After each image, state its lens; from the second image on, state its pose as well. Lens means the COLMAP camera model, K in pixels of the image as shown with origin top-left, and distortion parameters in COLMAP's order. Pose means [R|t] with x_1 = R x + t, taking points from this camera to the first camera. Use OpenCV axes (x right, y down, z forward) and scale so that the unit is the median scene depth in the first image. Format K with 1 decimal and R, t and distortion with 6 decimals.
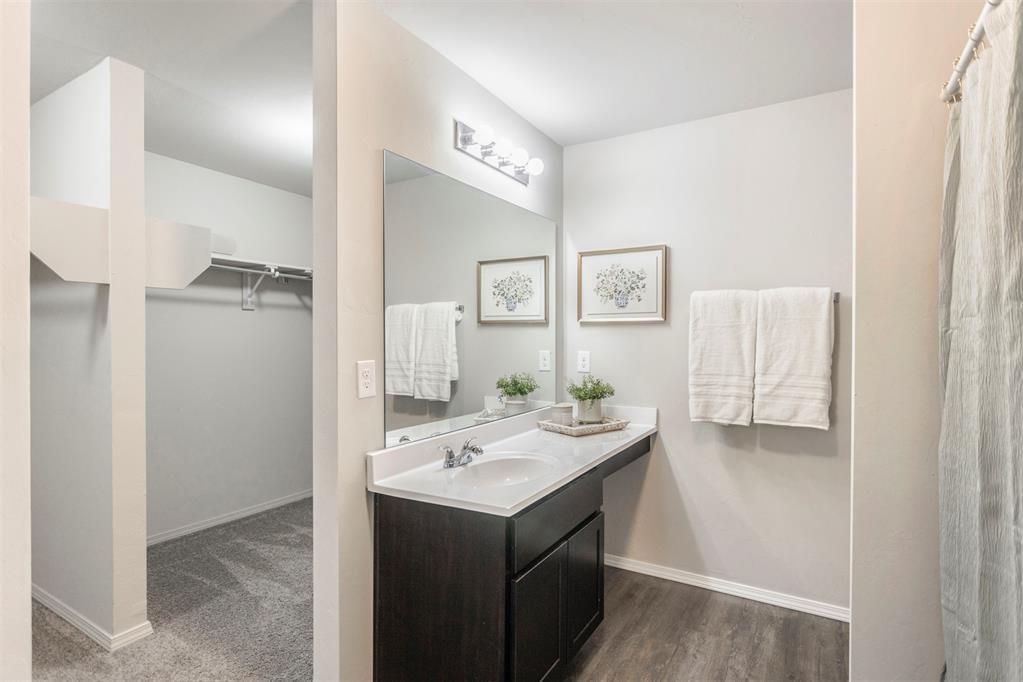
lens RADIAL K [[501.7, 0, 515.1], [0, 501.7, 345.0], [0, 0, 1]] dist [-0.013936, 0.007567]
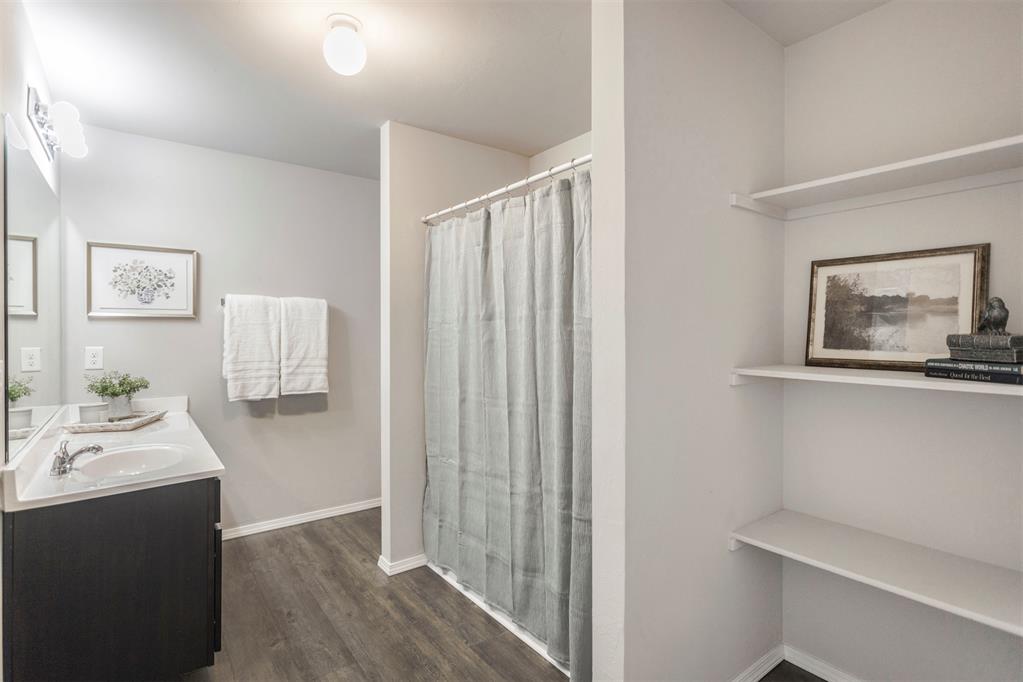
lens RADIAL K [[501.7, 0, 502.0], [0, 501.7, 337.0], [0, 0, 1]] dist [-0.013936, 0.007567]
pose [[0.390662, -0.009449, 0.920486, -0.513143], [0.013047, 0.999904, 0.004728, -0.001158], [-0.920442, 0.010162, 0.390748, -0.083699]]
